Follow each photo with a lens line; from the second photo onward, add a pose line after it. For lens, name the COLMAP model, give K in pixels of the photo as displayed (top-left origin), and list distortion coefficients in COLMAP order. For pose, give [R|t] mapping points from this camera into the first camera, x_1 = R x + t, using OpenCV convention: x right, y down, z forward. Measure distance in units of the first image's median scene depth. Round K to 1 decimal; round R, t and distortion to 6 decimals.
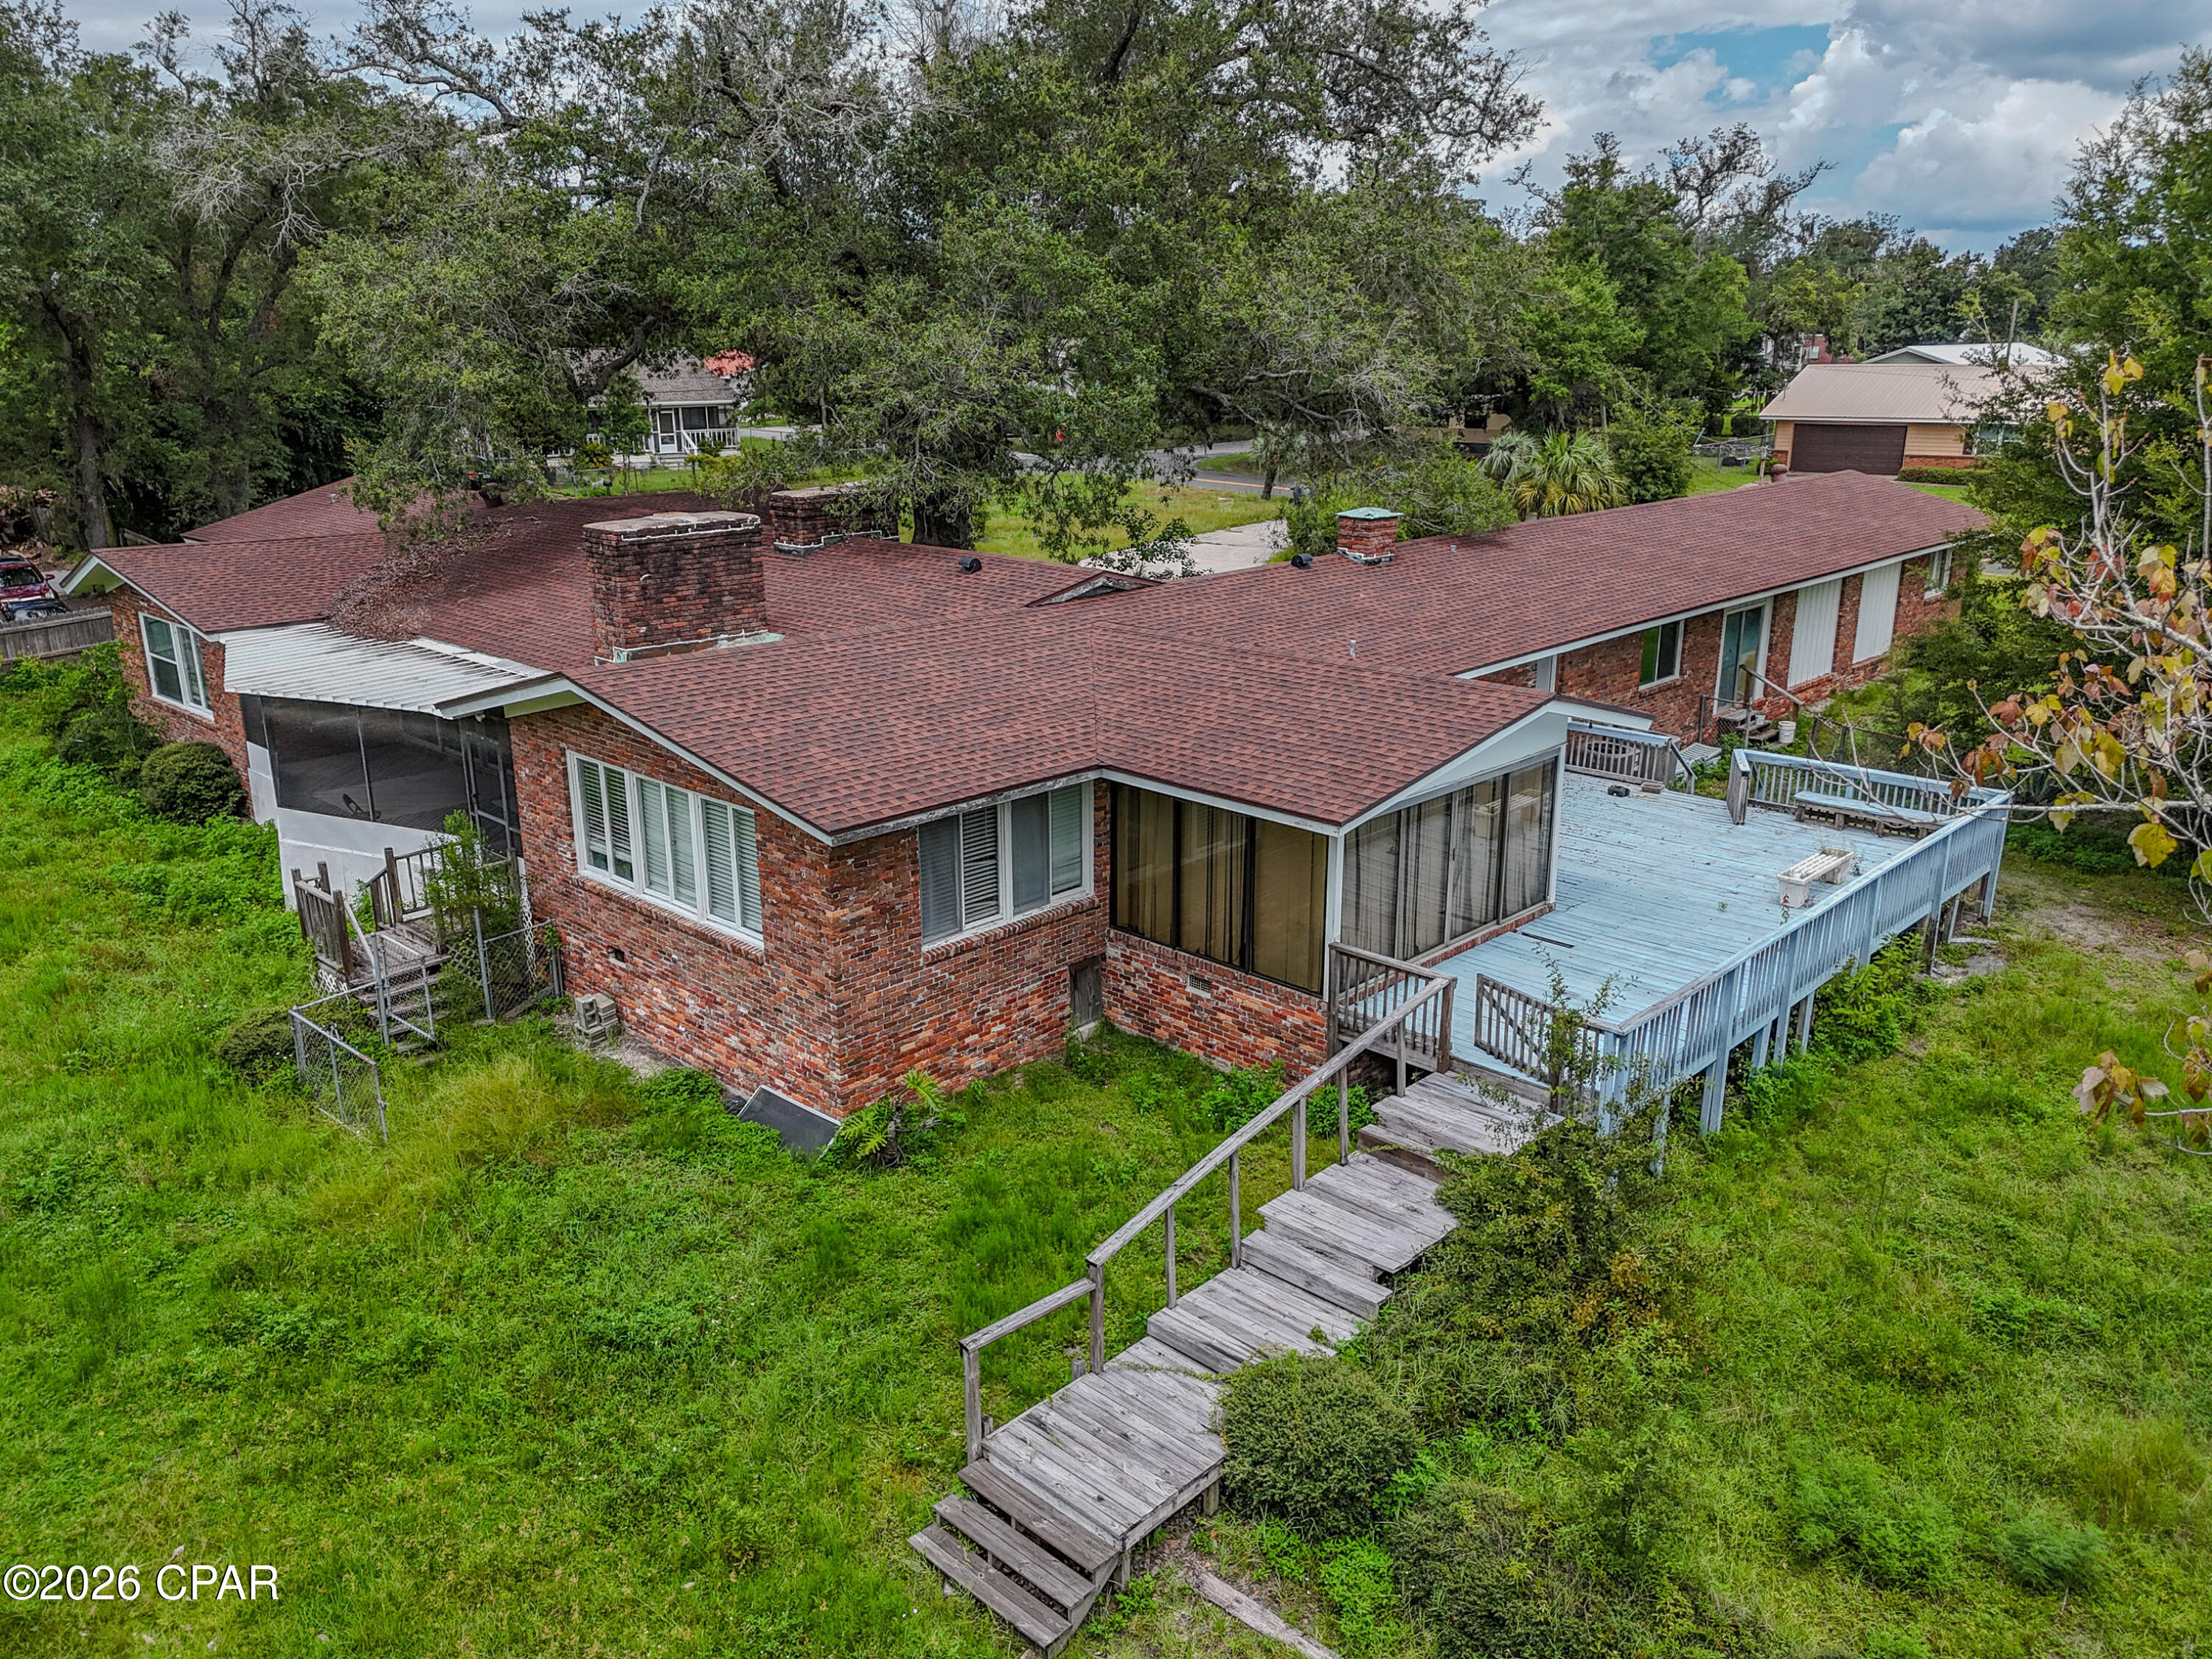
lens RADIAL K [[1639.9, 0, 1110.5], [0, 1639.9, 830.9], [0, 0, 1]] dist [0.047593, -0.003097]
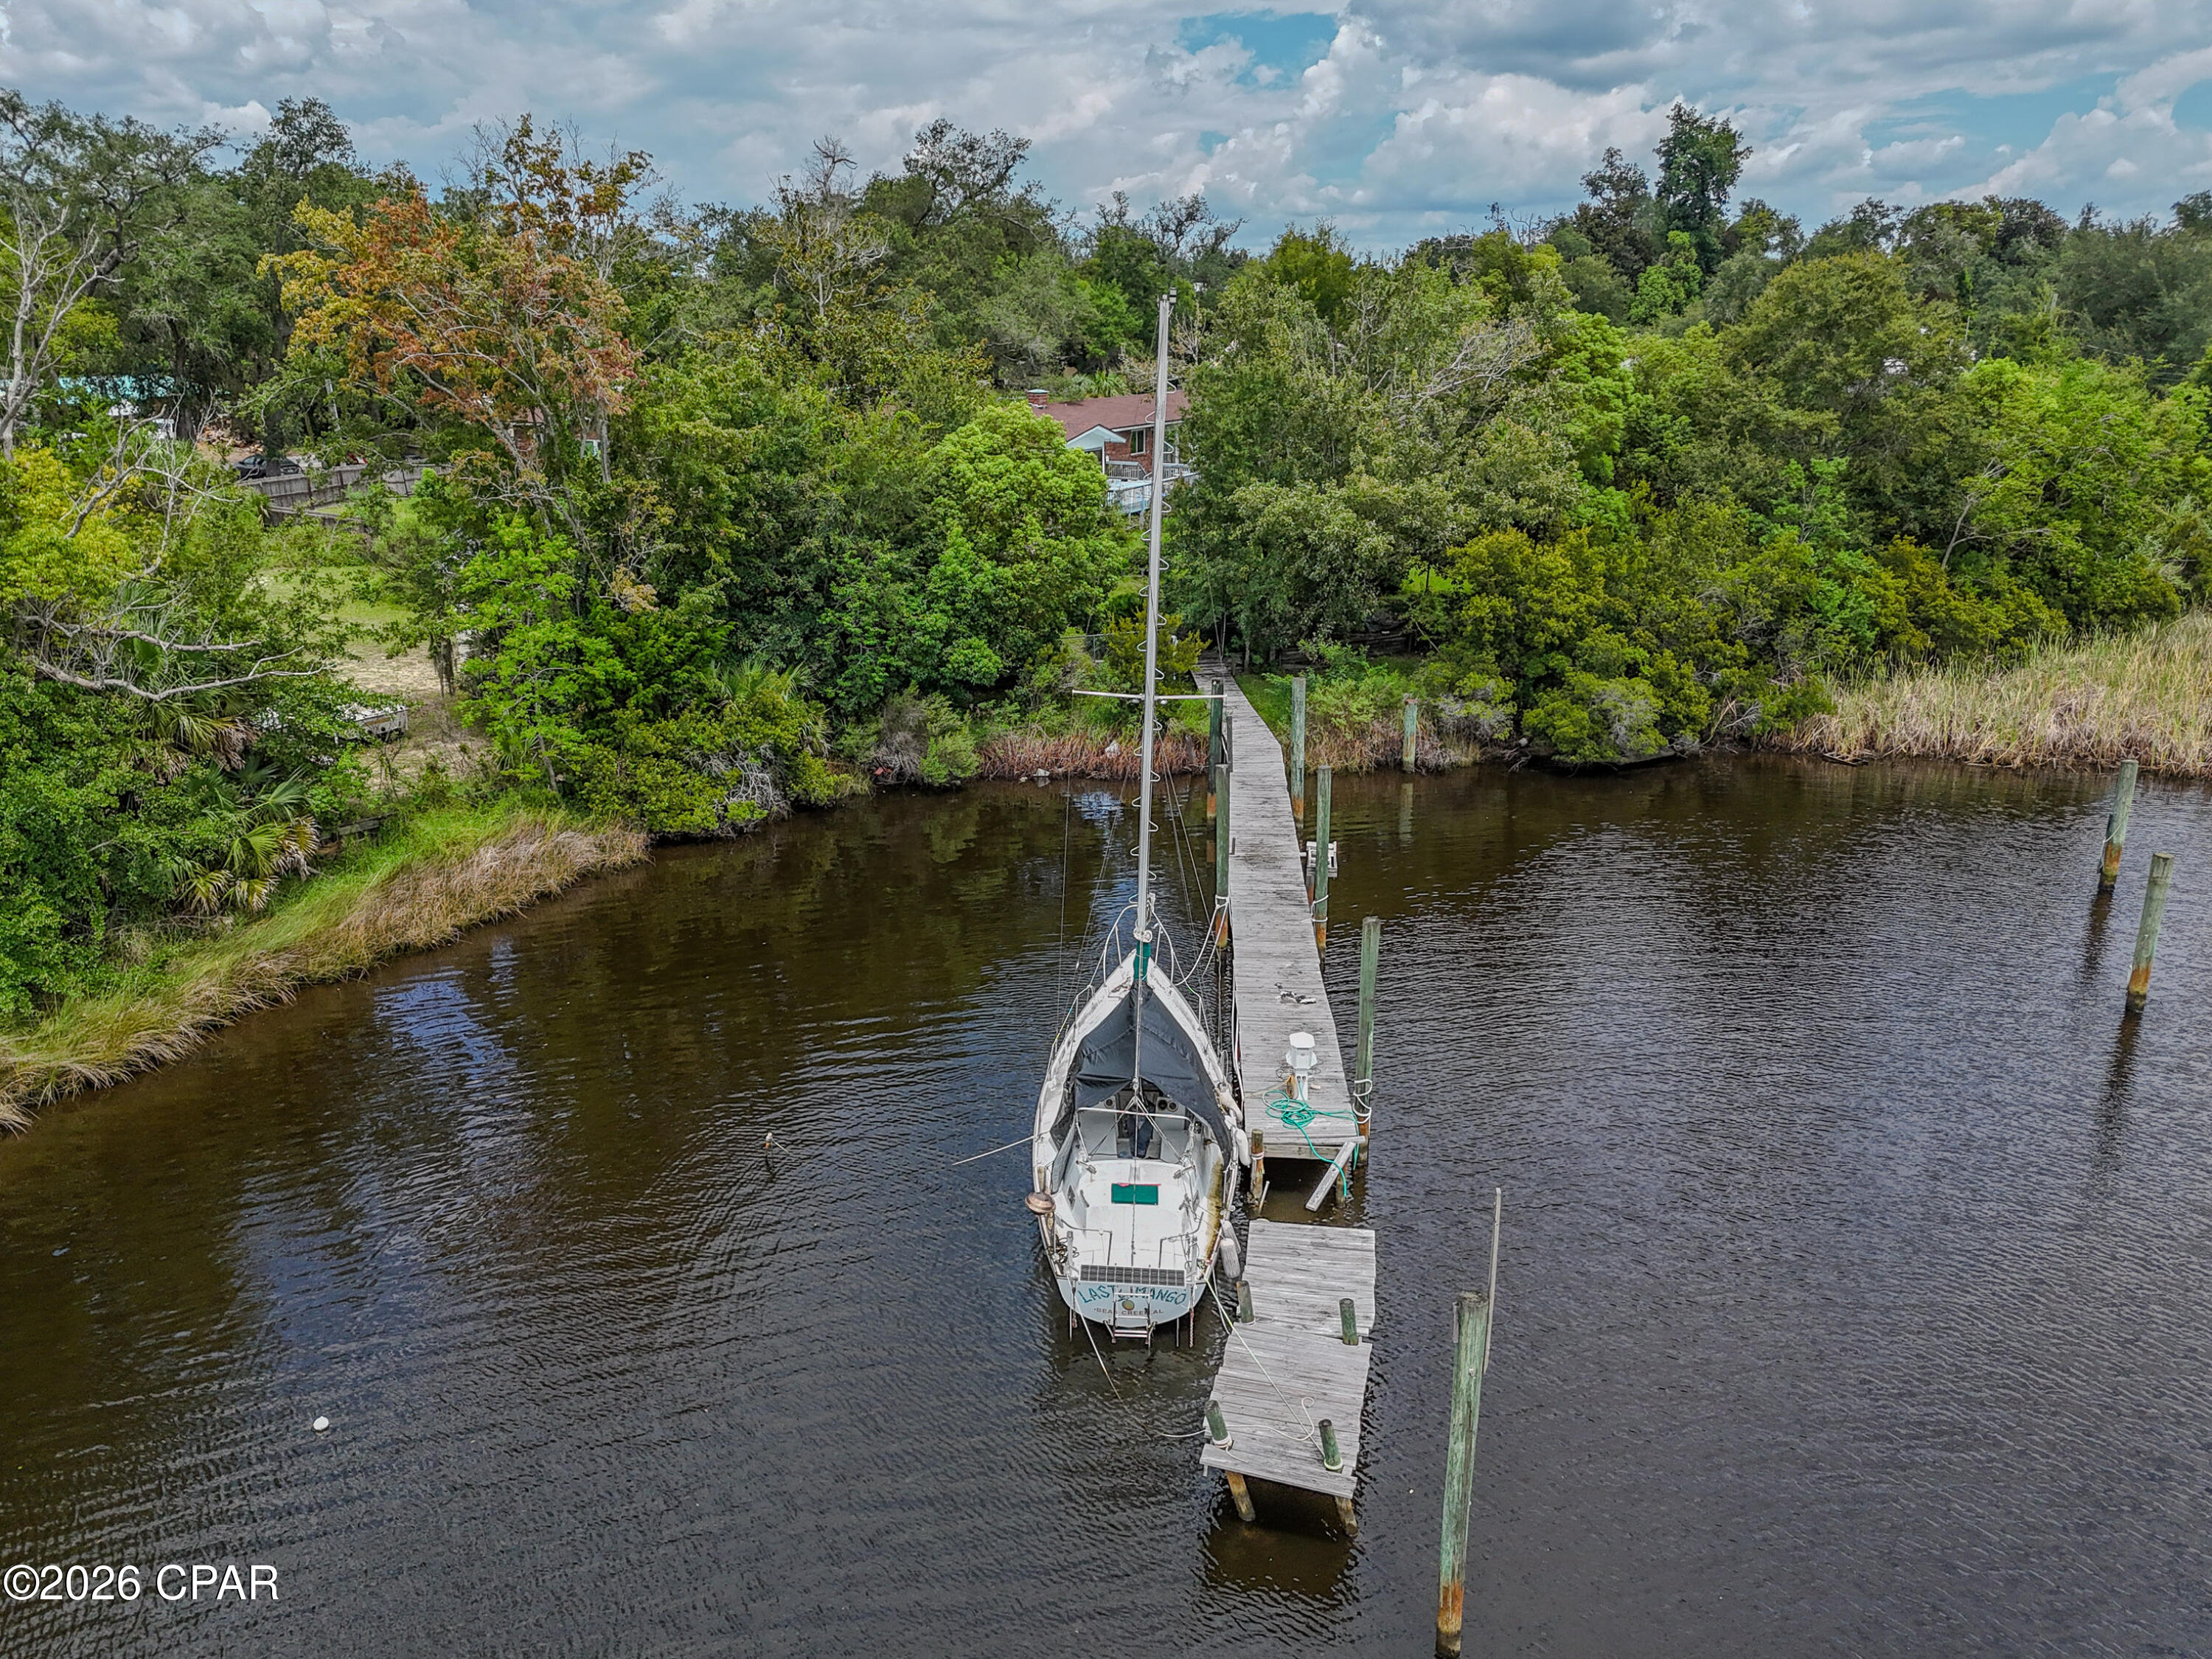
lens RADIAL K [[1639.9, 0, 1109.2], [0, 1639.9, 835.5], [0, 0, 1]] dist [0.047593, -0.003097]
pose [[0.968255, -0.075811, 0.238192, -0.204631], [0.070935, 0.997060, 0.028988, 0.224688], [-0.239689, -0.011171, 0.970785, -0.816670]]
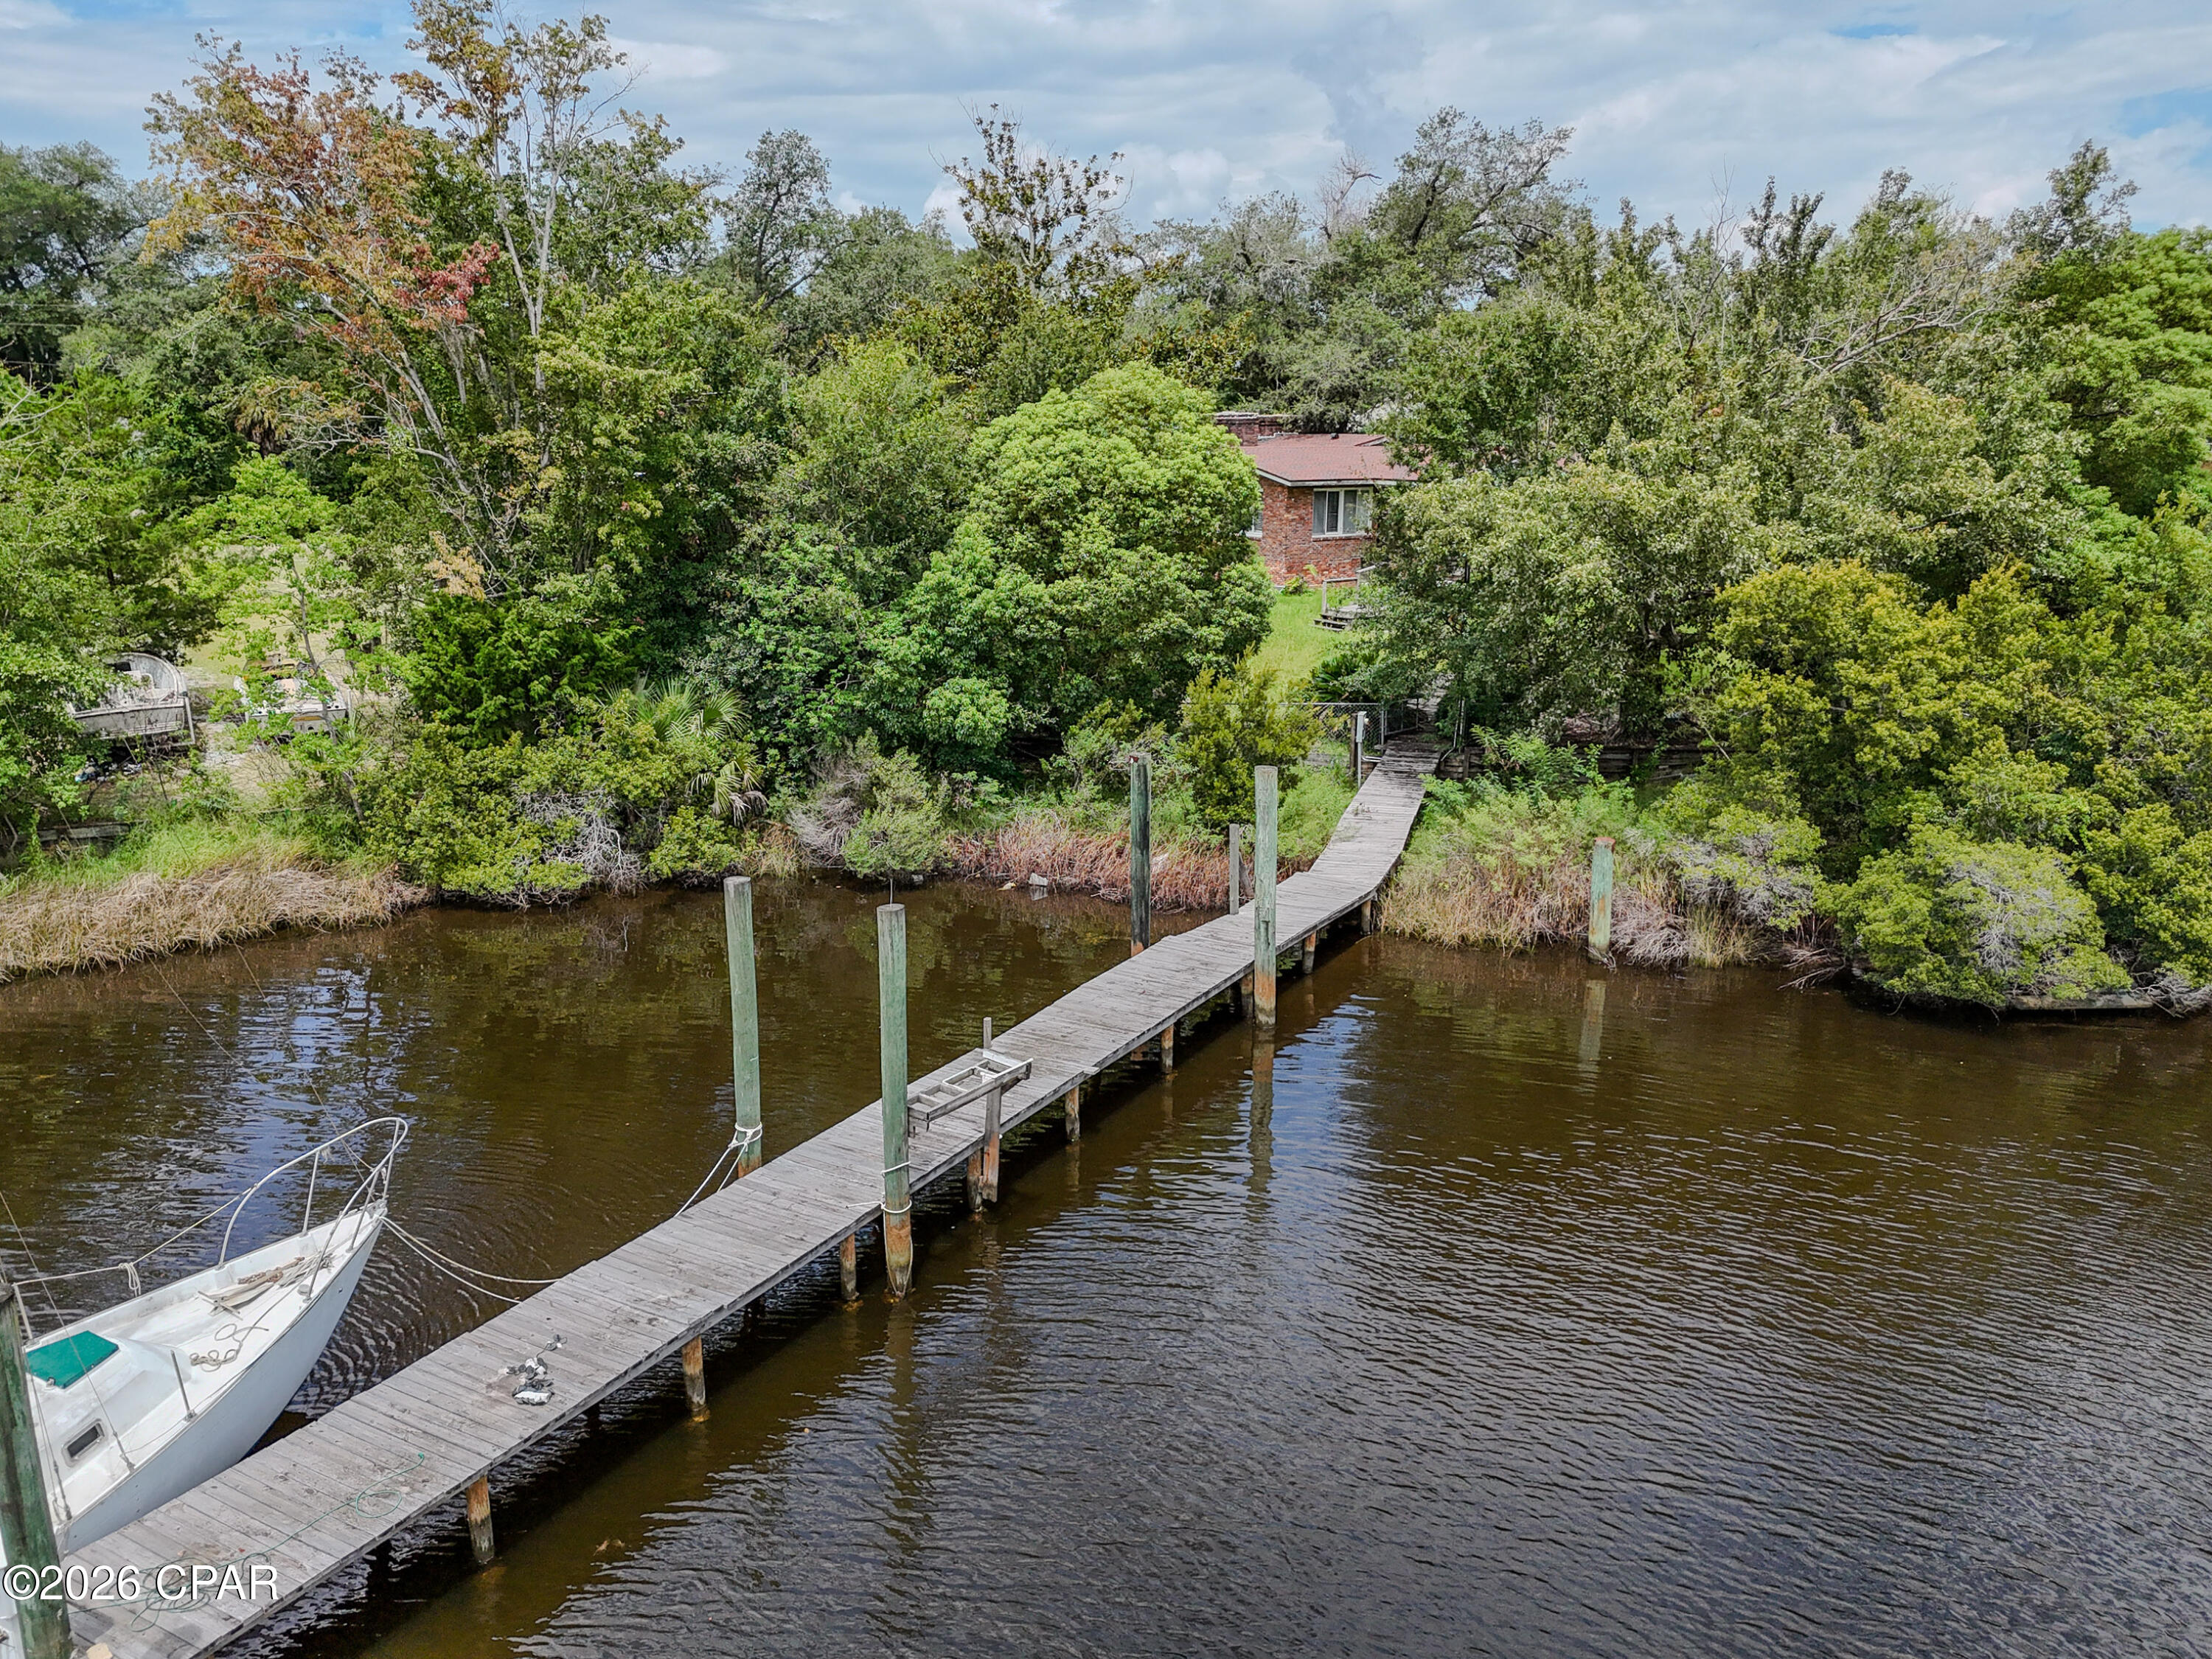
lens RADIAL K [[1639.9, 0, 1105.0], [0, 1639.9, 821.5], [0, 0, 1]] dist [0.047593, -0.003097]
pose [[0.975960, 0.056759, -0.210432, 0.053484], [-0.067028, 0.996867, -0.041987, 0.217797], [0.207389, 0.055082, 0.976707, -0.595736]]
